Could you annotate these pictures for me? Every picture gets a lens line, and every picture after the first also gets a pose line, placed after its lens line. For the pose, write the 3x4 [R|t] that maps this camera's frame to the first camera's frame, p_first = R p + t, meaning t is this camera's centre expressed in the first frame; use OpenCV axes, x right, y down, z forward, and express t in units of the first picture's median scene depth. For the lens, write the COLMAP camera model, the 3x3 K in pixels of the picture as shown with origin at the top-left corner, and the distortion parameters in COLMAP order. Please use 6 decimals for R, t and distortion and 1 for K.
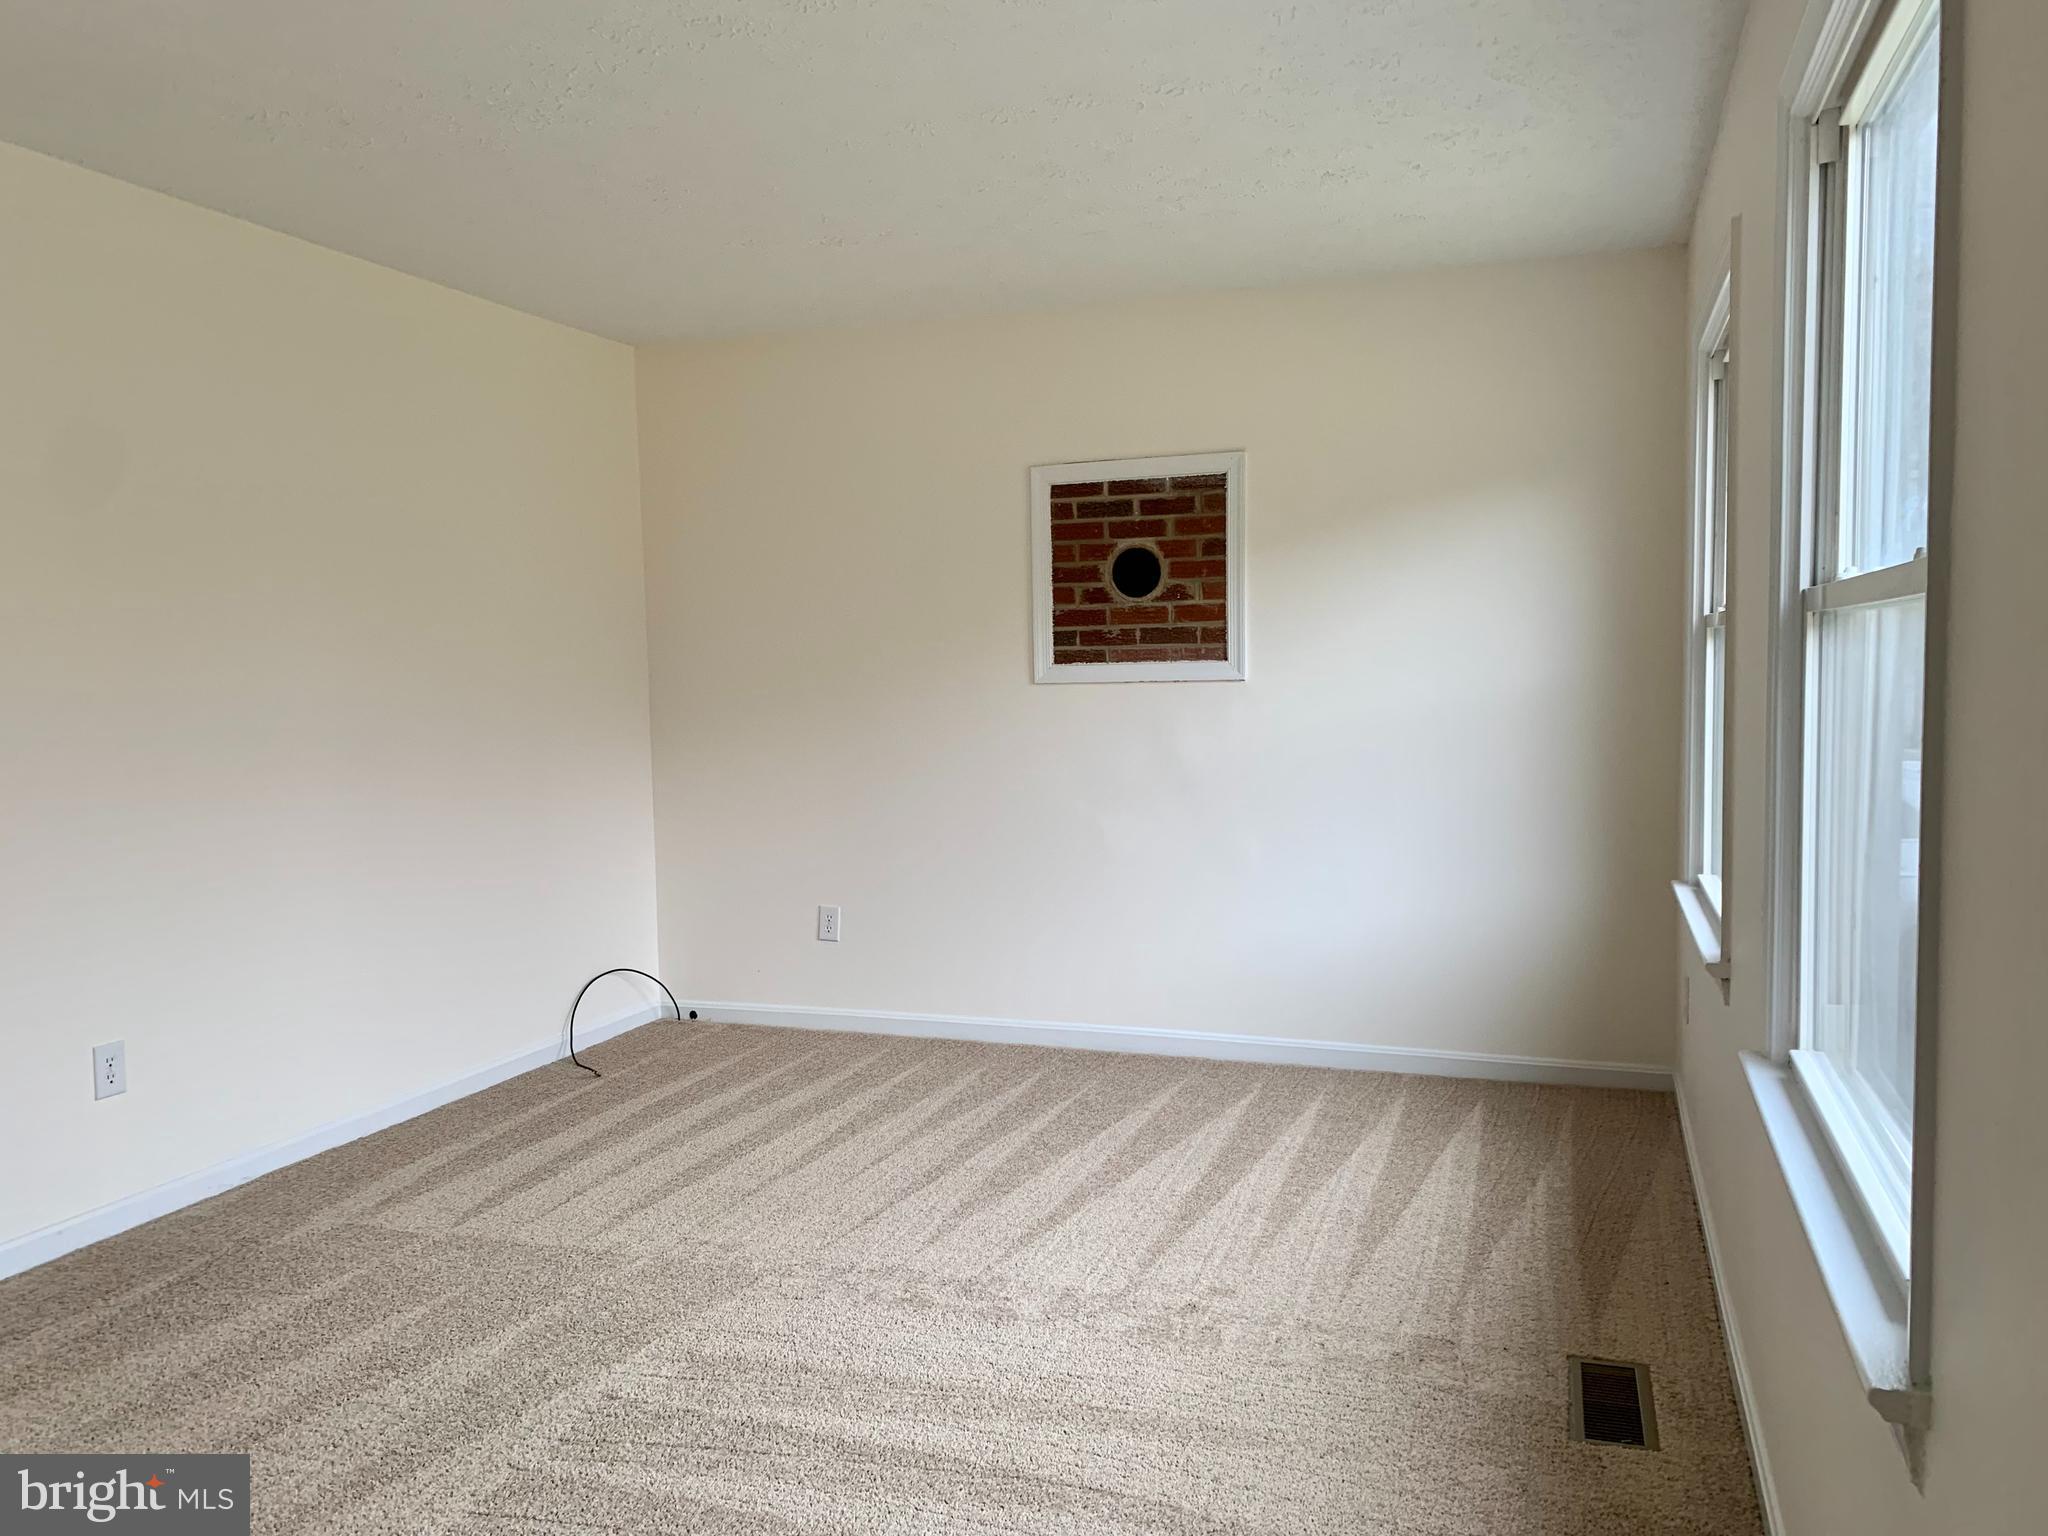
lens RADIAL K [[1571.1, 0, 1019.8], [0, 1571.1, 787.6], [0, 0, 1]] dist [0.039833, -0.011522]
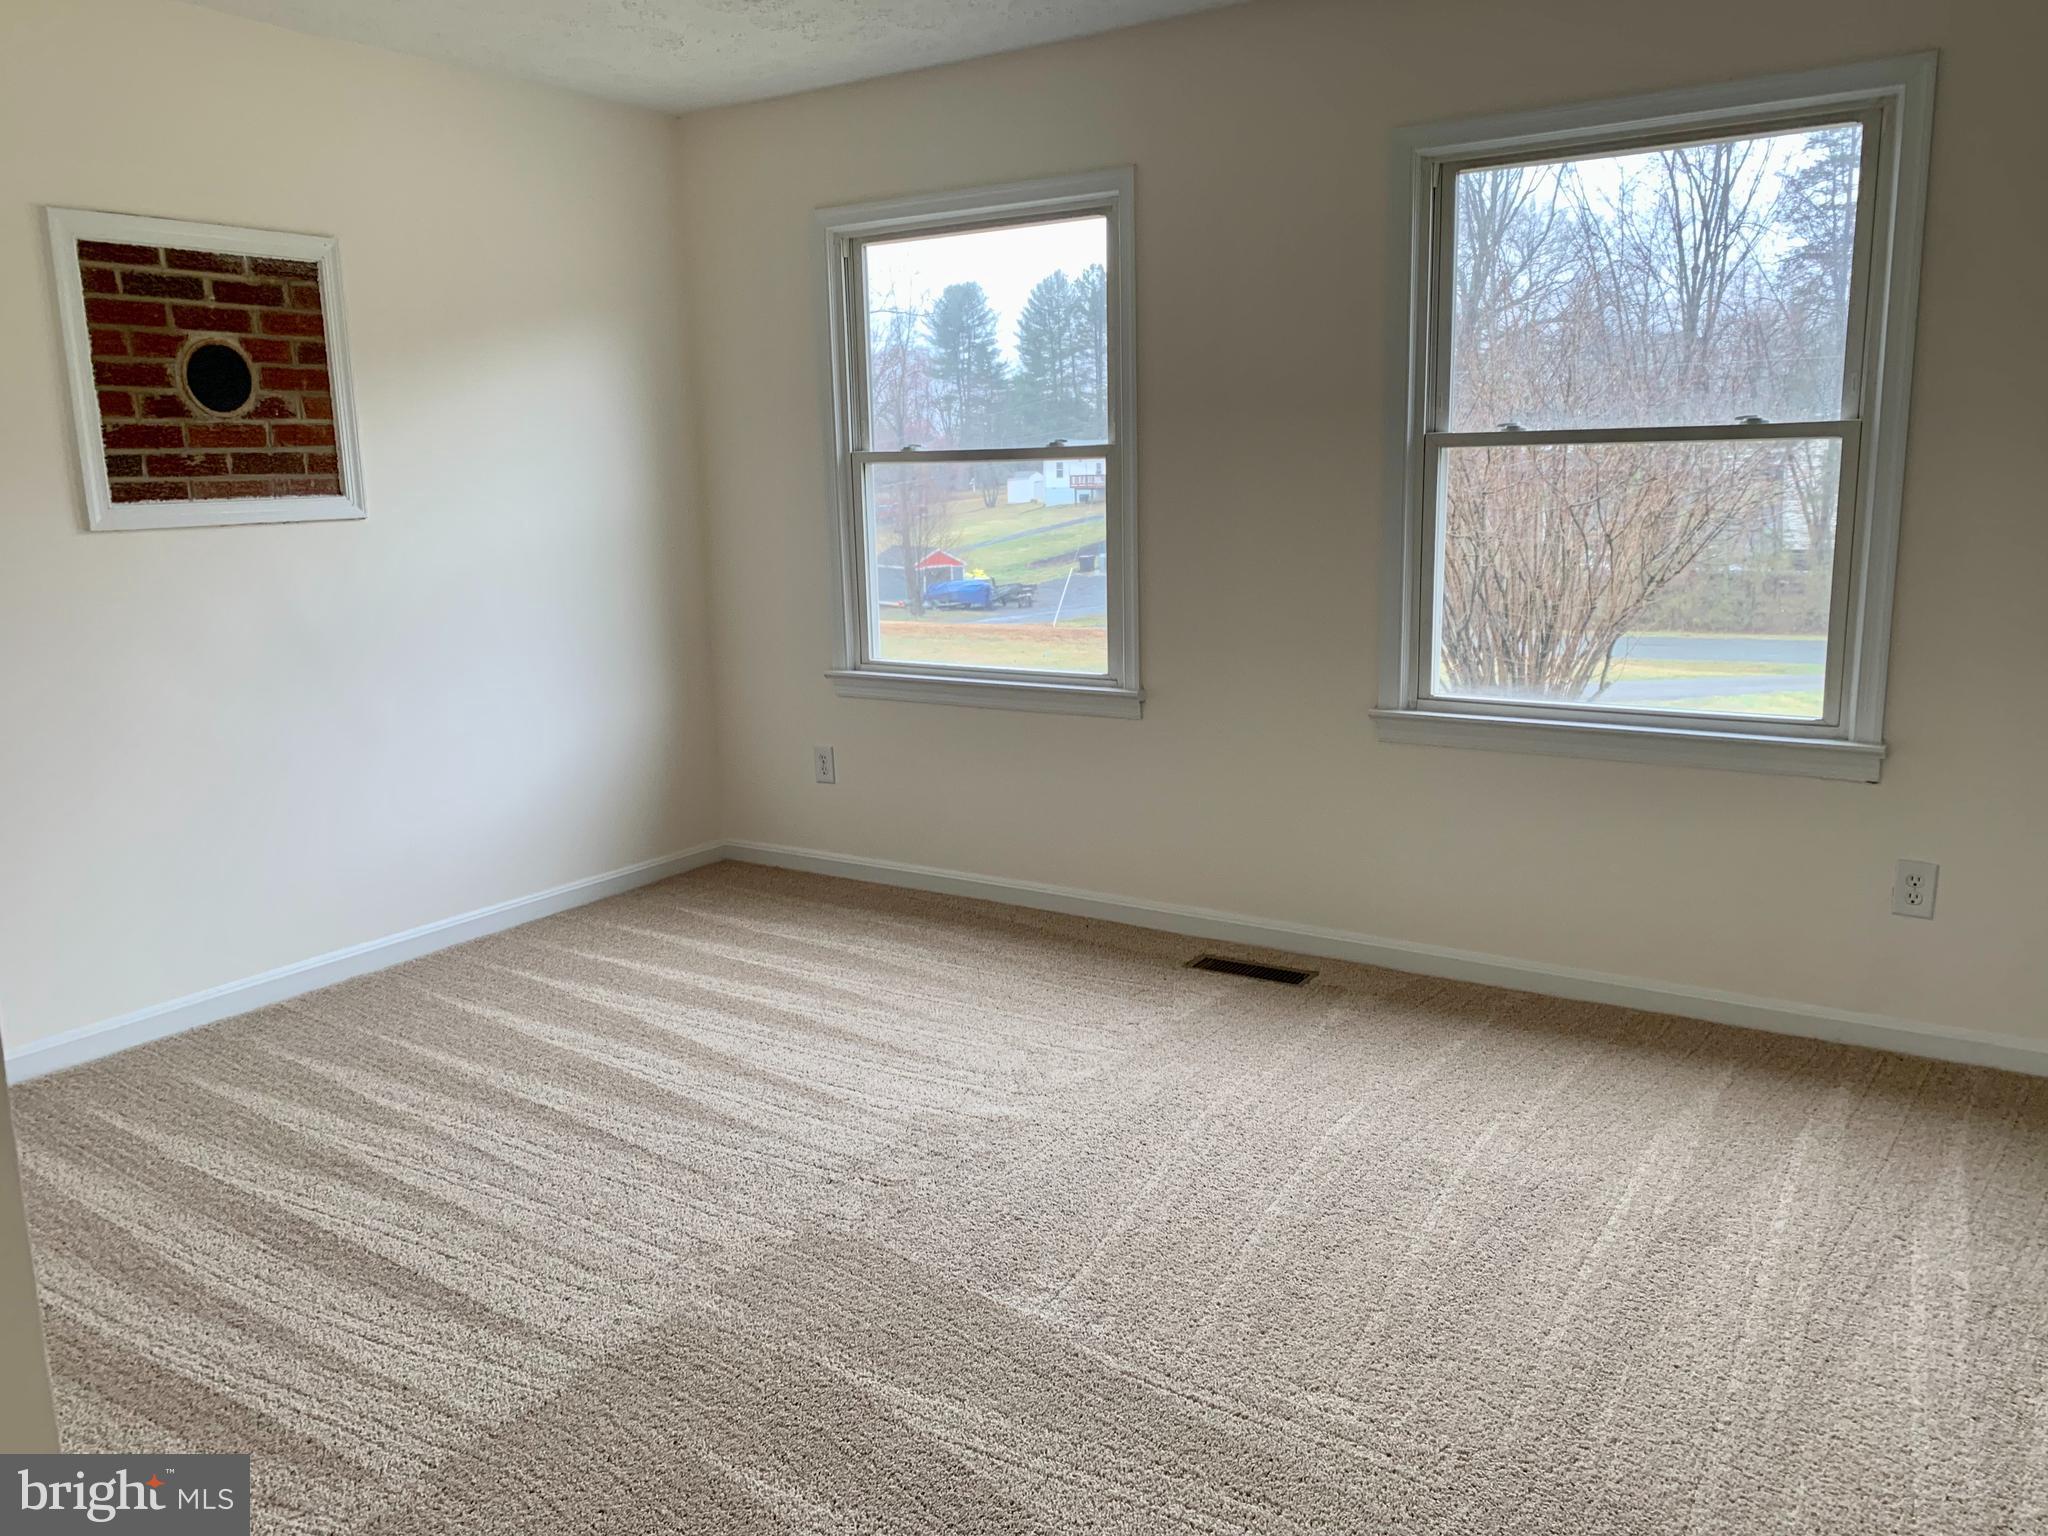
lens RADIAL K [[1571.1, 0, 1023.3], [0, 1571.1, 749.0], [0, 0, 1]] dist [0.039833, -0.011522]
pose [[0.237312, -0.163833, 0.957518, -0.597035], [0.097736, 0.984701, 0.144261, -0.033964], [-0.966504, 0.059349, 0.249694, 0.449187]]
